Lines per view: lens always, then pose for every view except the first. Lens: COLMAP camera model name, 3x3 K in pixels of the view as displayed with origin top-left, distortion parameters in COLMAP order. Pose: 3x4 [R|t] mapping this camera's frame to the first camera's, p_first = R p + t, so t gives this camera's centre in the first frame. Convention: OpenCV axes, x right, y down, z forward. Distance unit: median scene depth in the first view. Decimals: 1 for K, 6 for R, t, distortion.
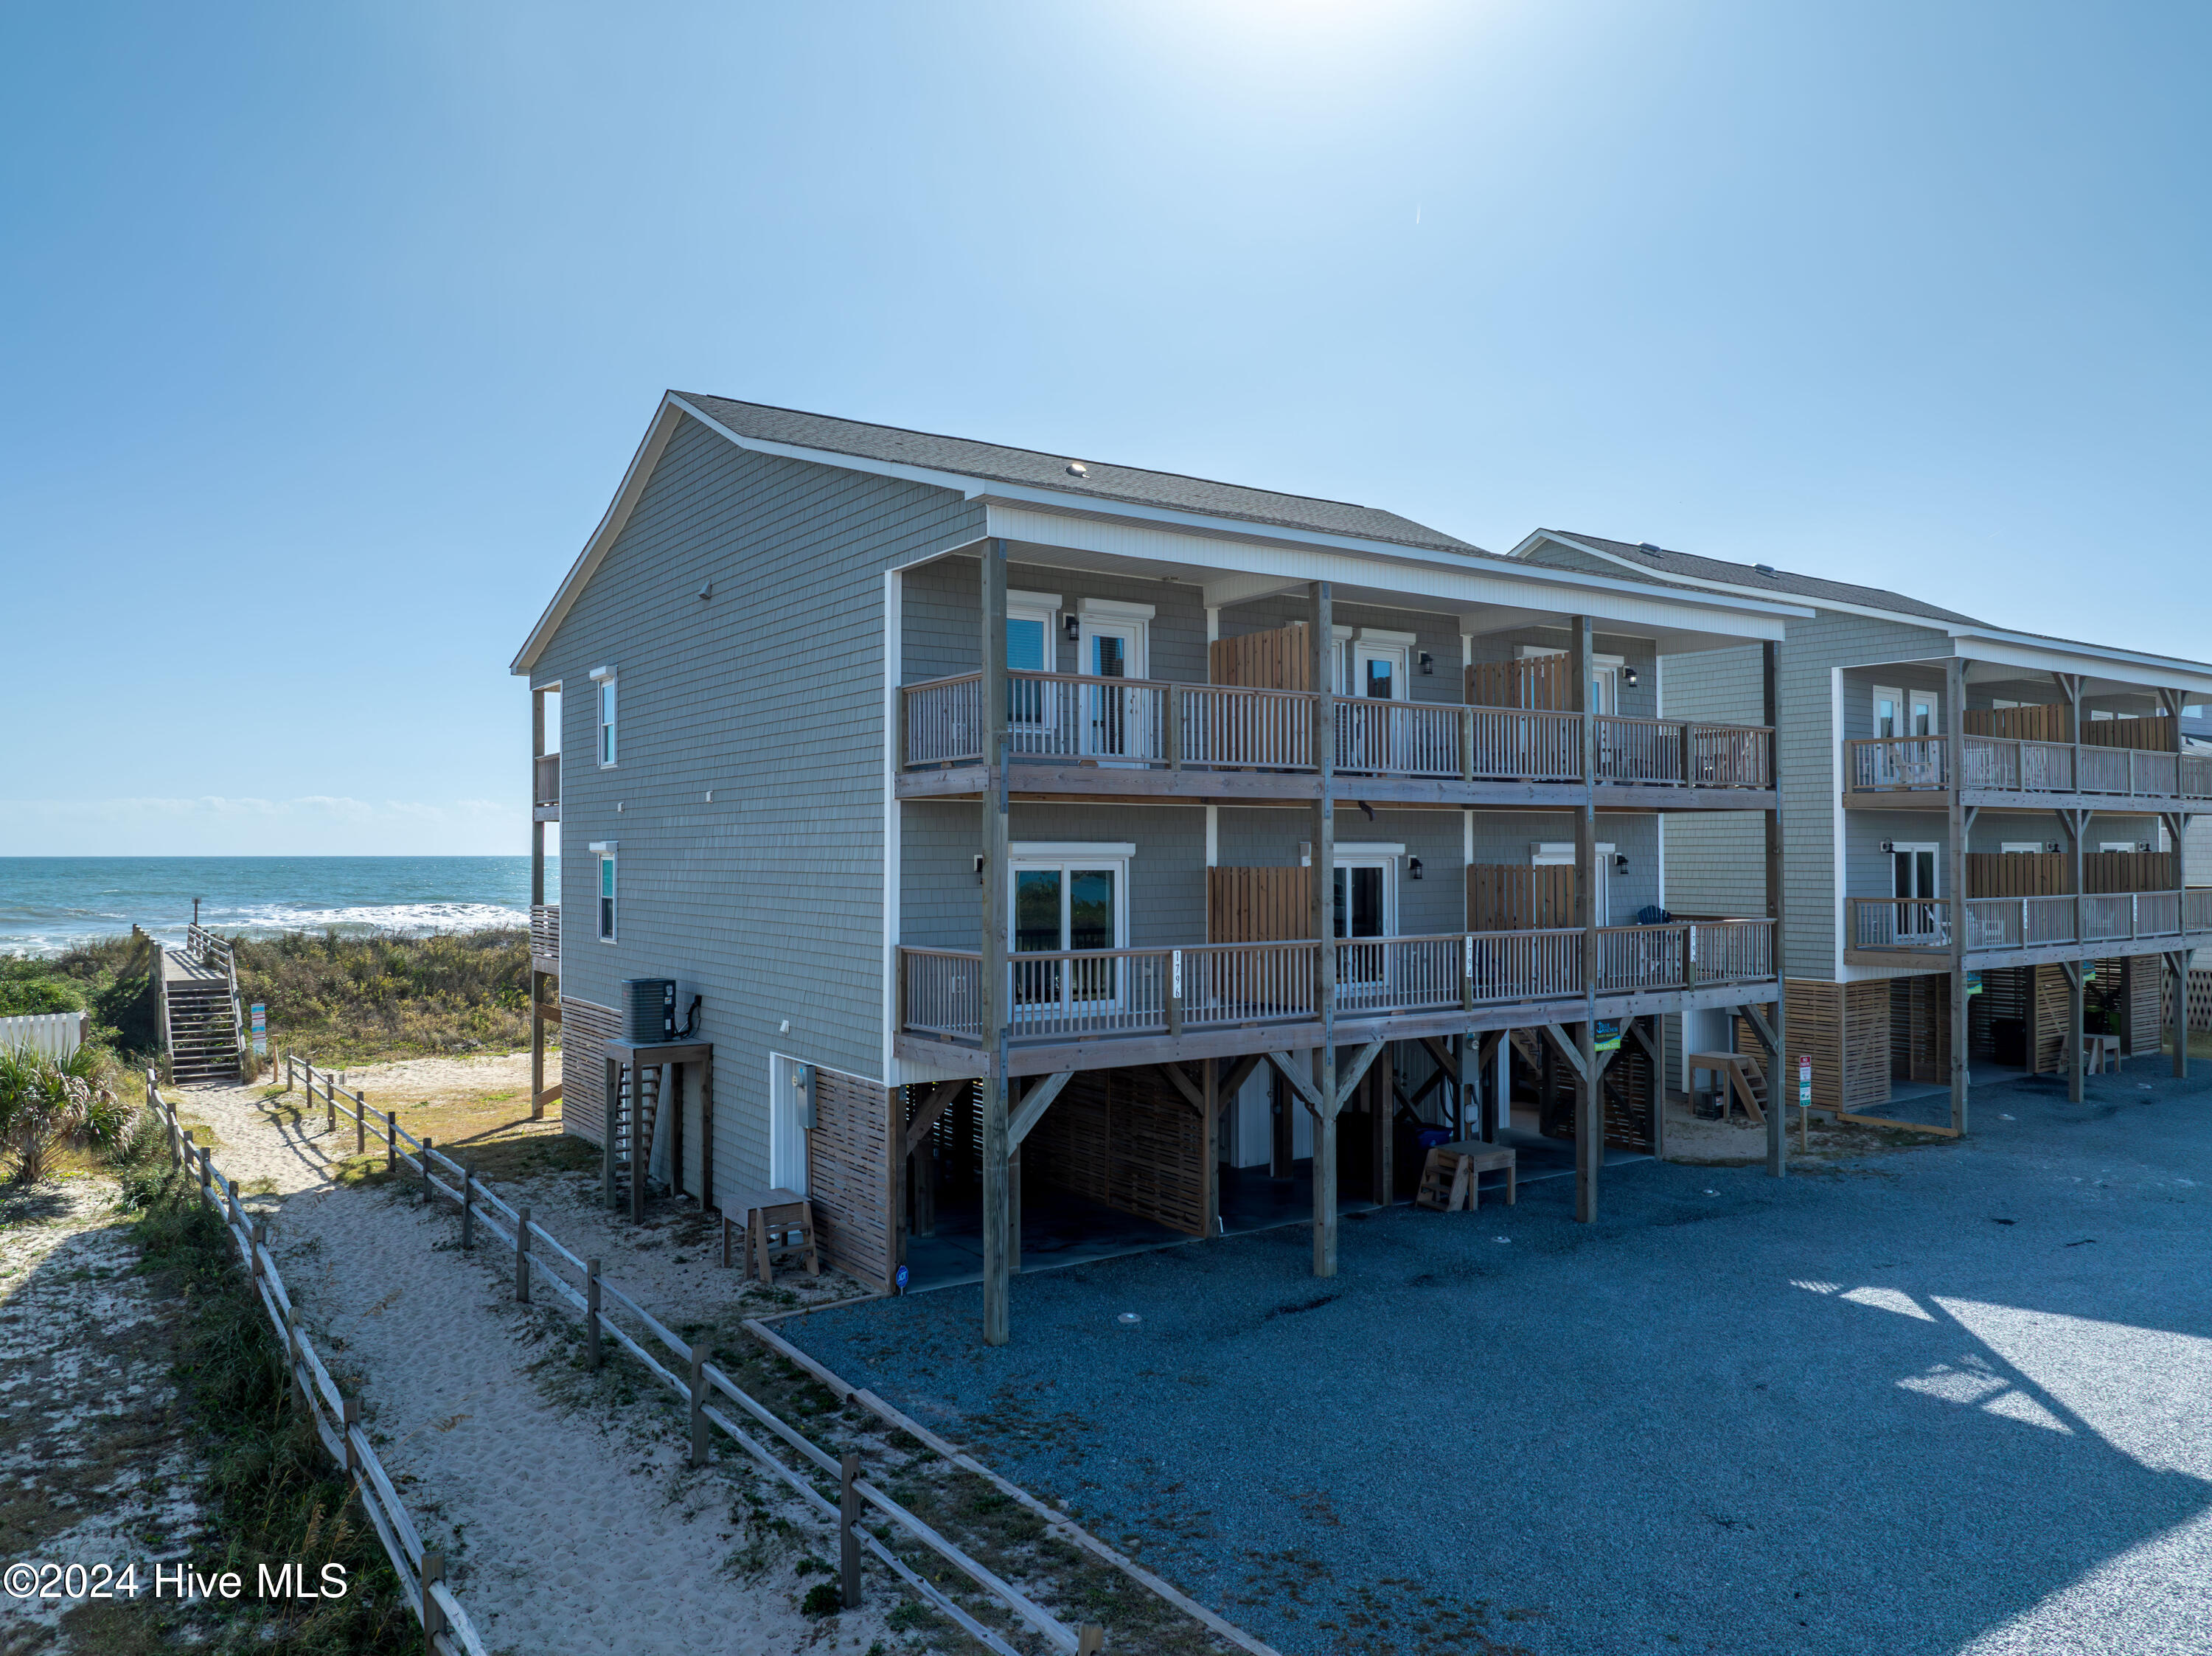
lens RADIAL K [[1561.4, 0, 1103.7], [0, 1561.4, 815.9], [0, 0, 1]] dist [-0.042948, 0.005983]
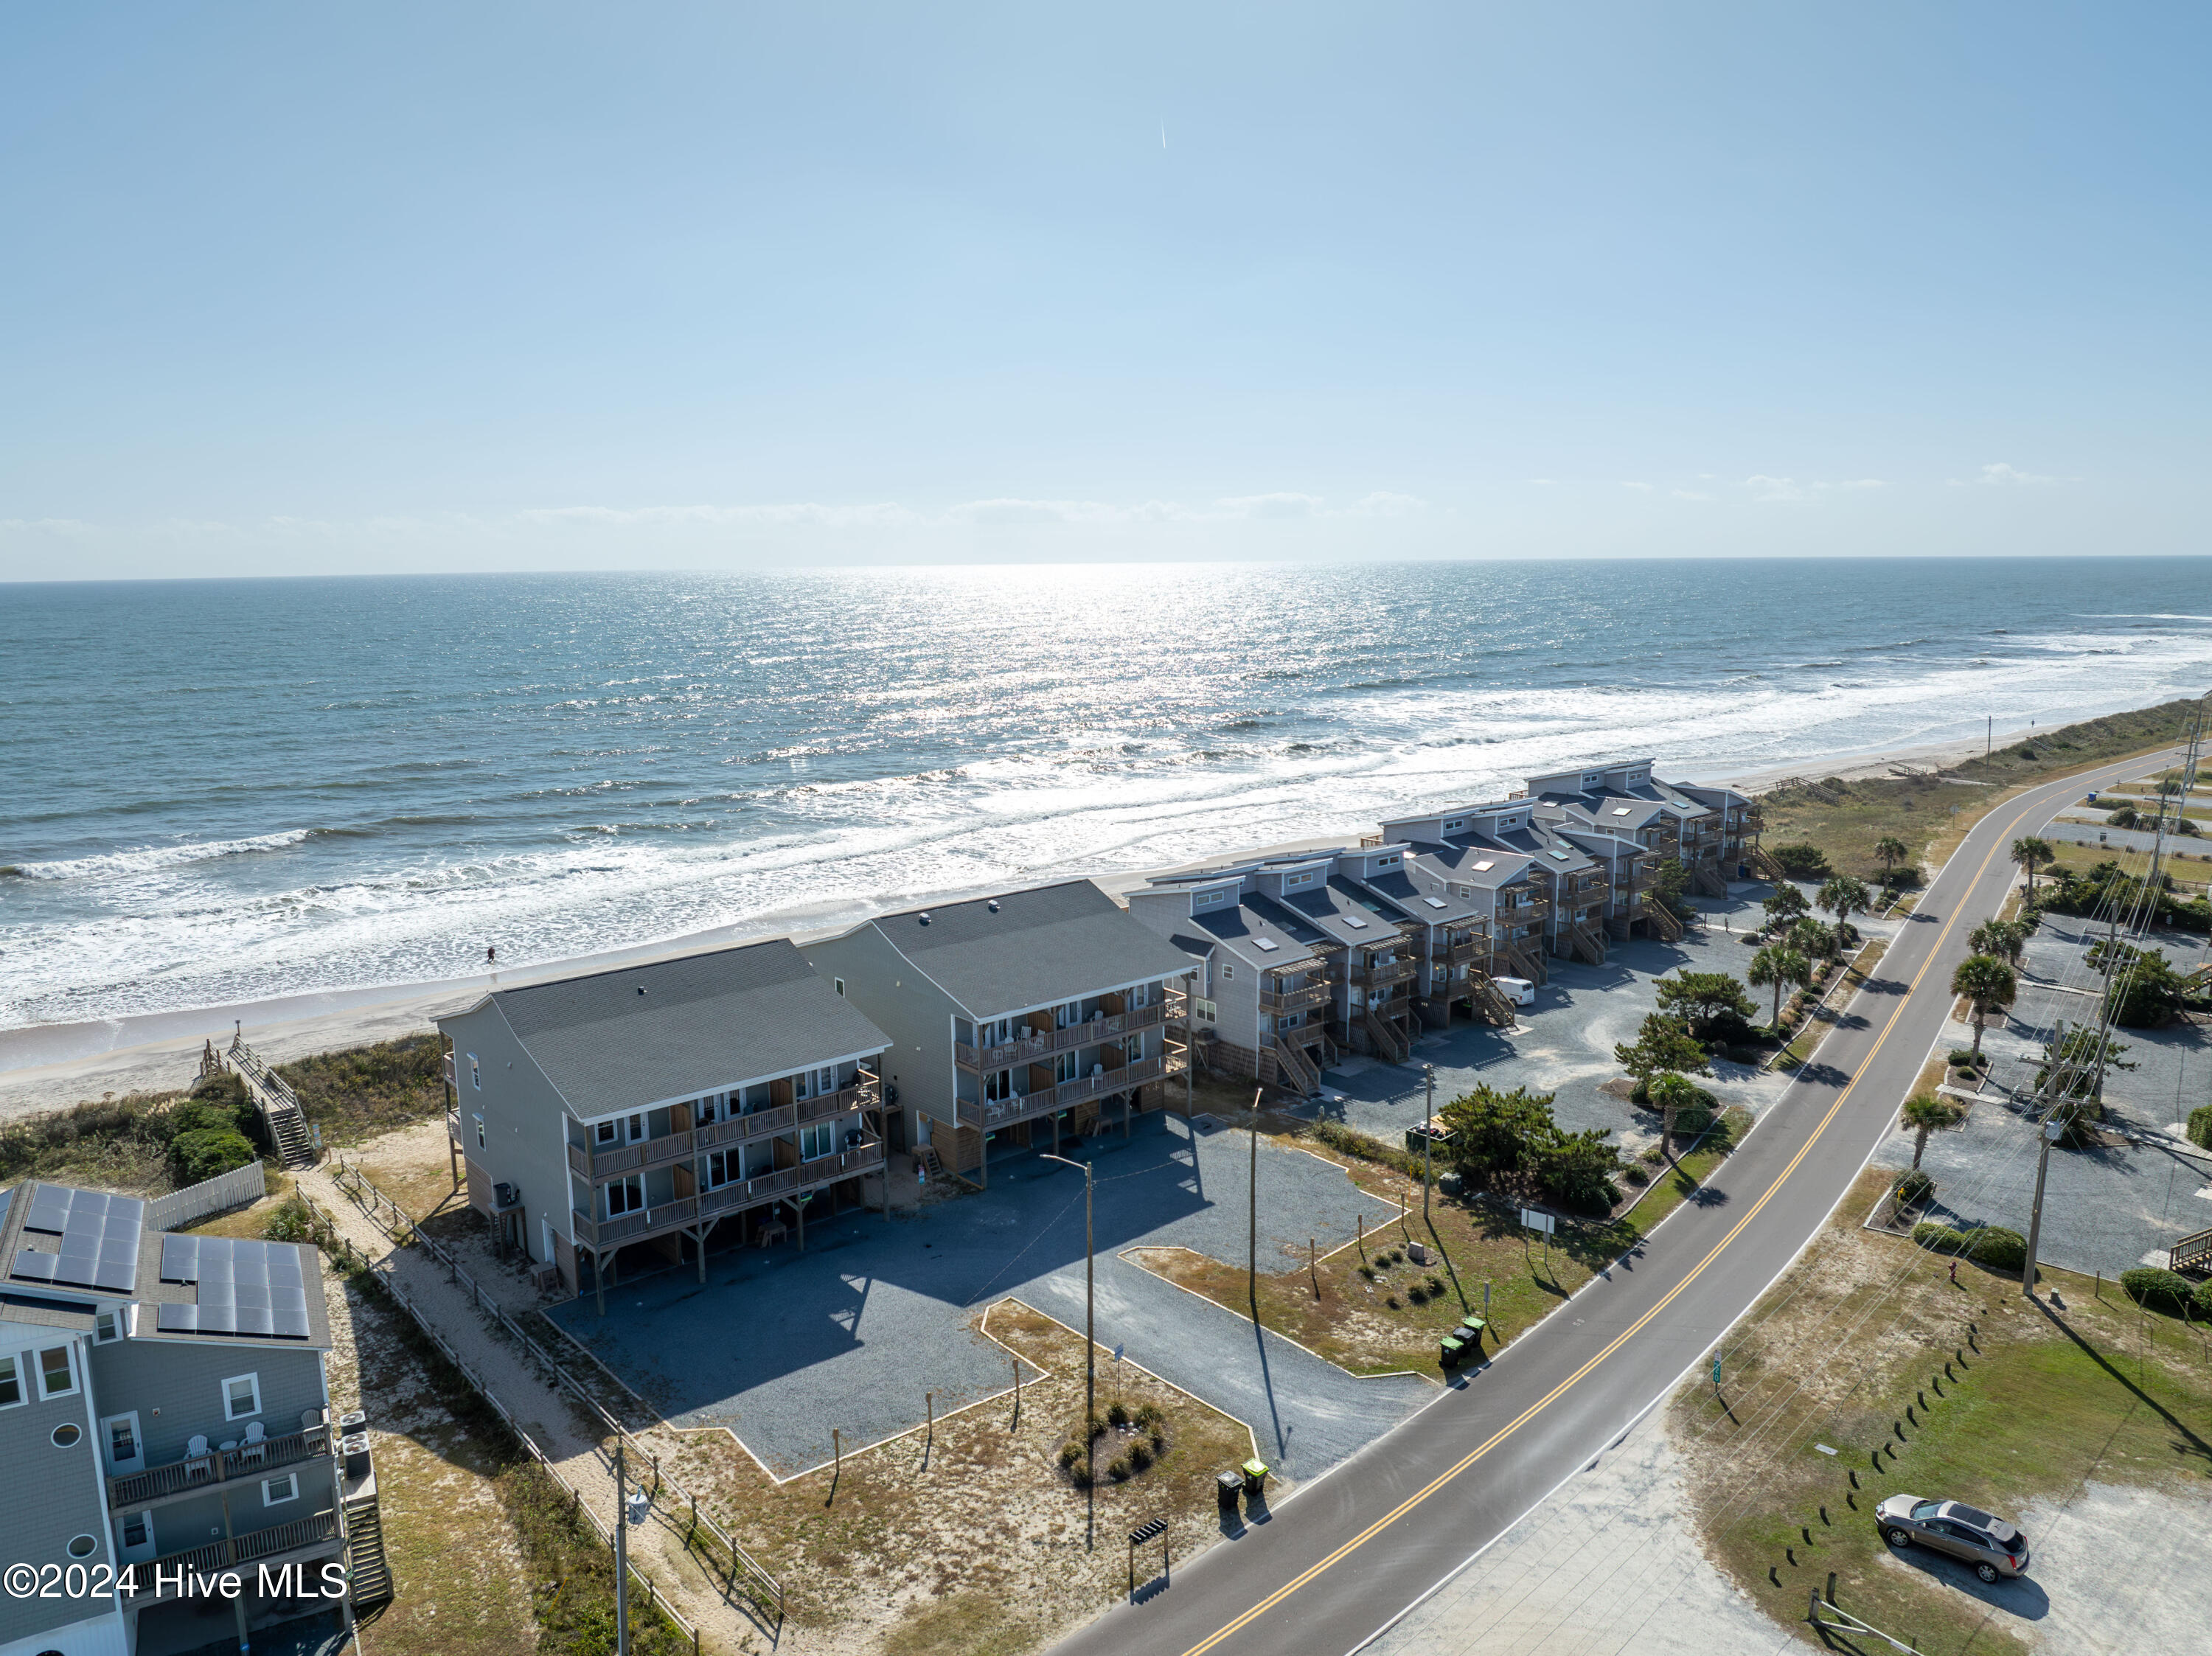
lens RADIAL K [[1561.4, 0, 1109.1], [0, 1561.4, 838.4], [0, 0, 1]] dist [-0.042948, 0.005983]
pose [[0.993635, -0.024199, 0.110016, 0.579658], [0.001599, 0.979585, 0.201025, -1.176544], [-0.112635, -0.199569, 0.973389, -1.971622]]
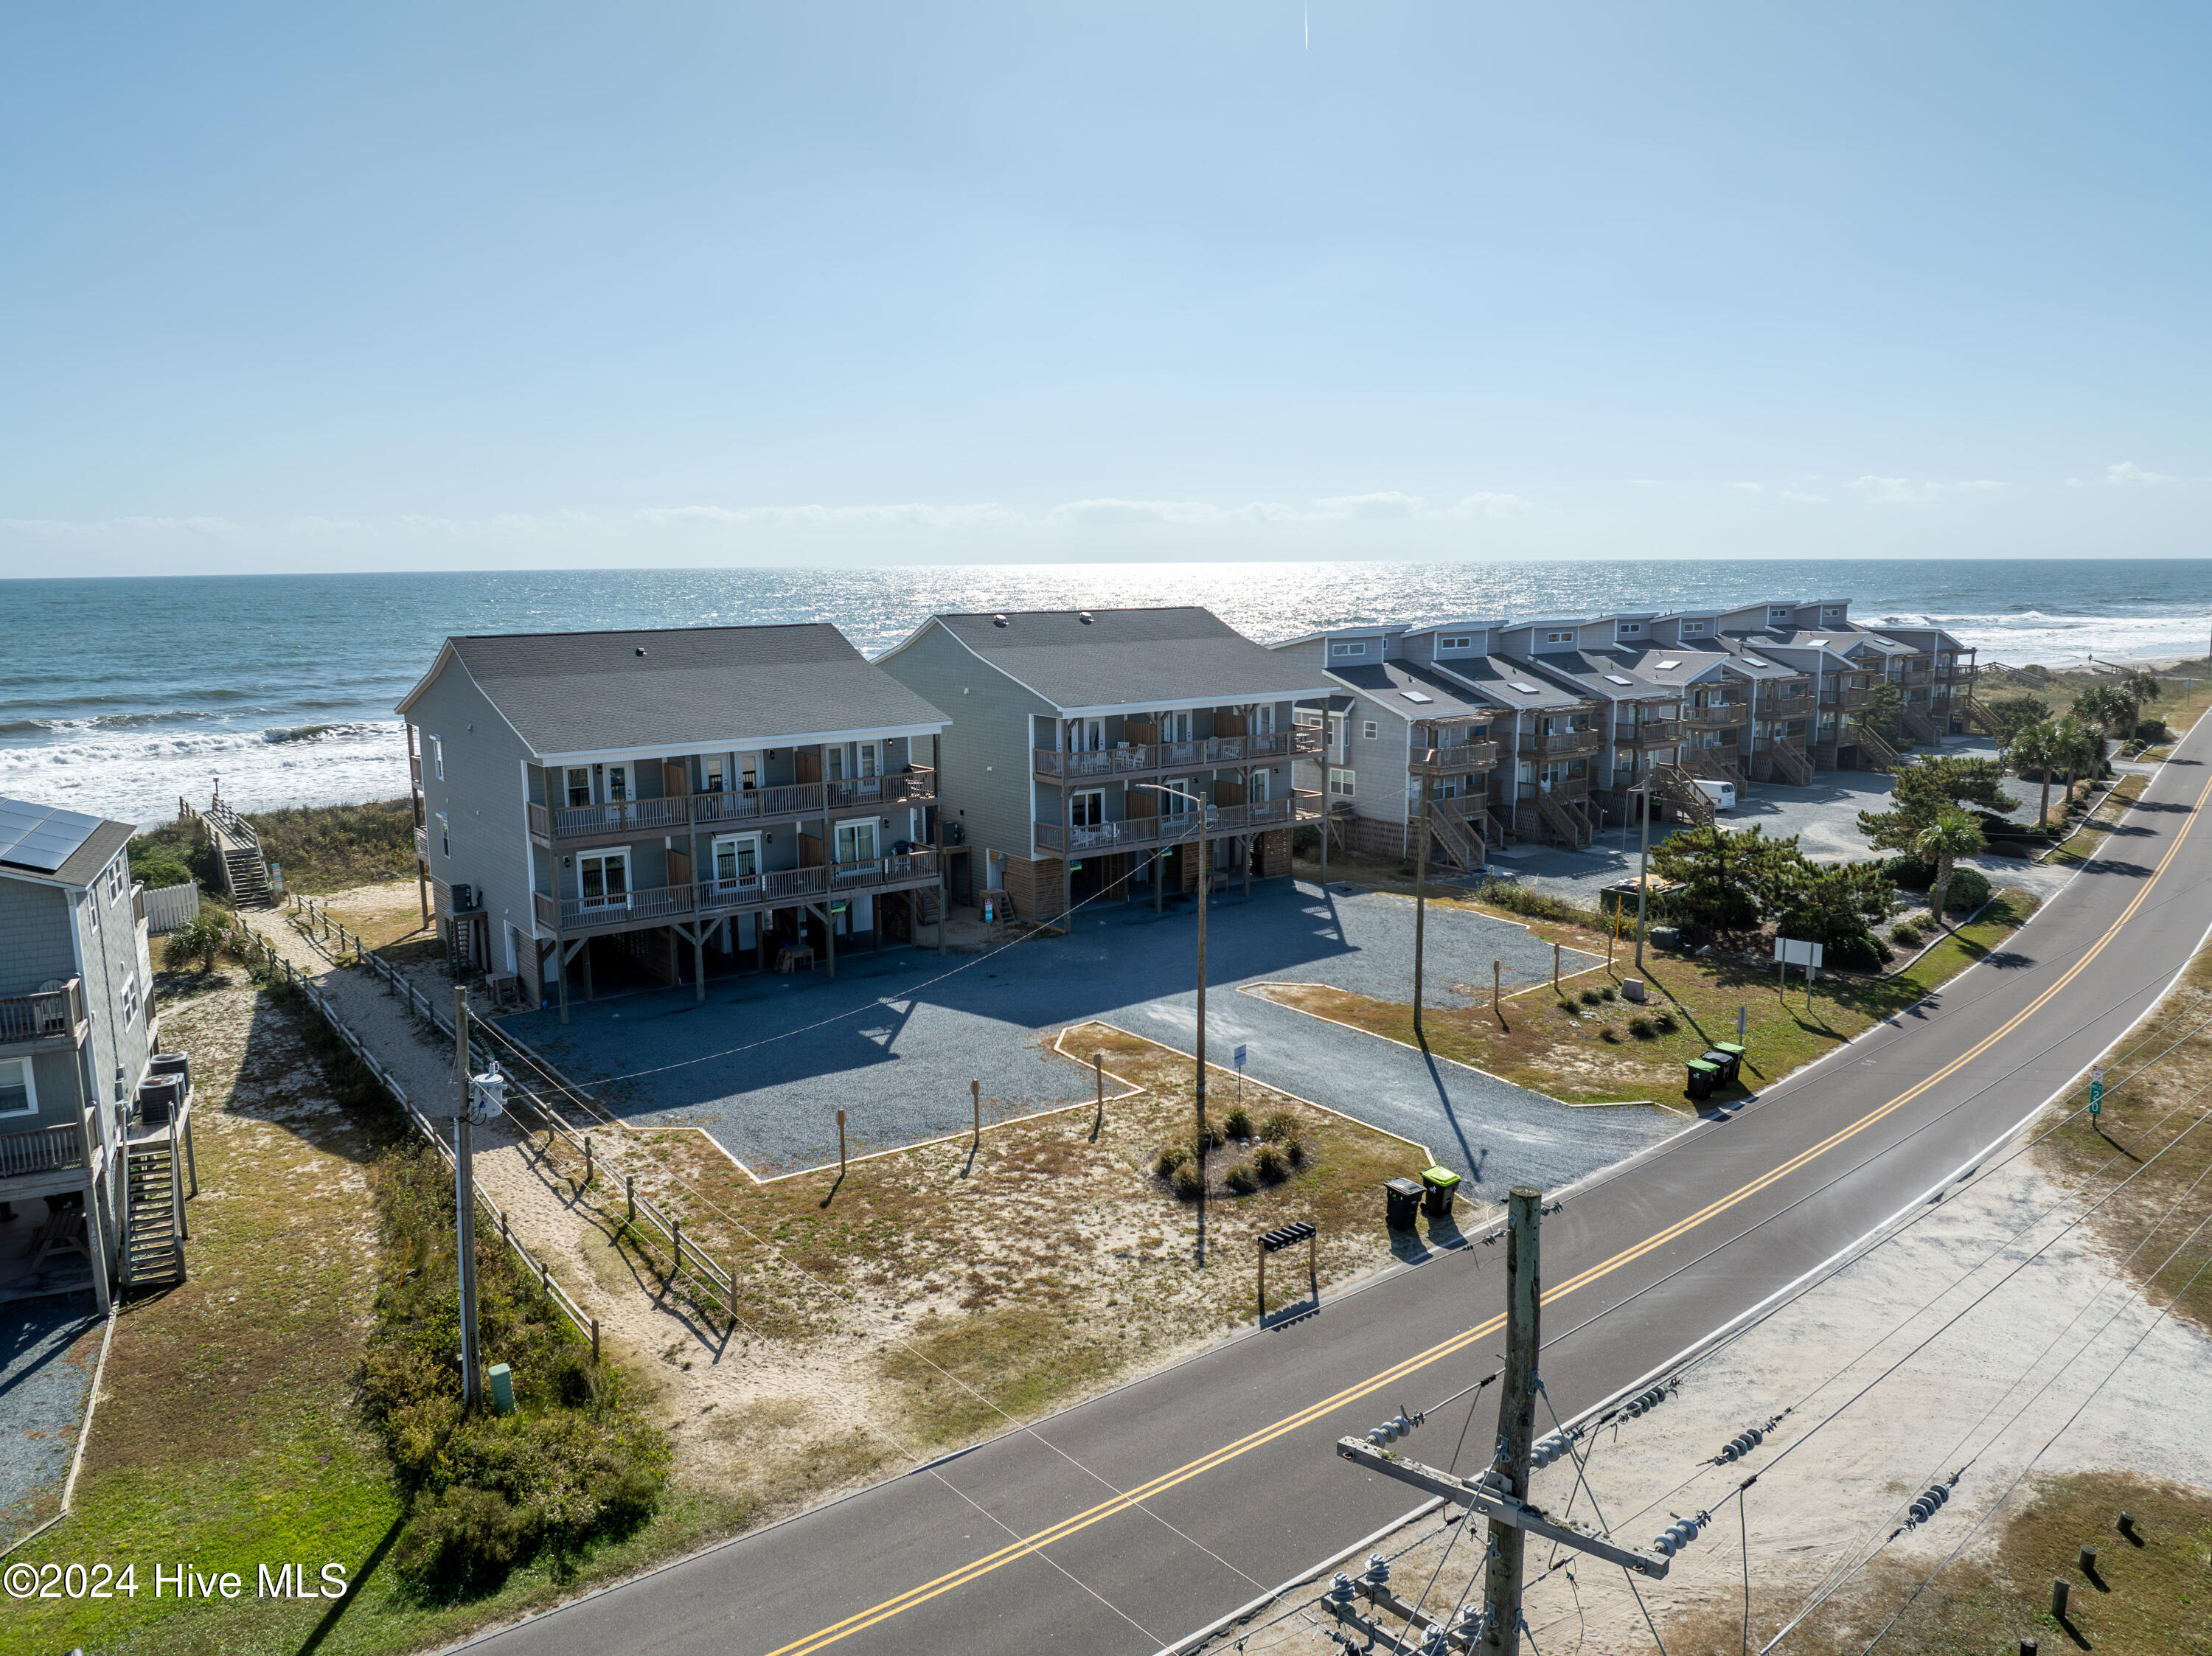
lens RADIAL K [[1561.4, 0, 1105.6], [0, 1561.4, 828.5], [0, 0, 1]] dist [-0.042948, 0.005983]
pose [[0.999190, -0.011160, 0.038657, 0.627540], [0.003474, 0.981109, 0.193425, -0.449885], [-0.040085, -0.193134, 0.980353, -1.409249]]
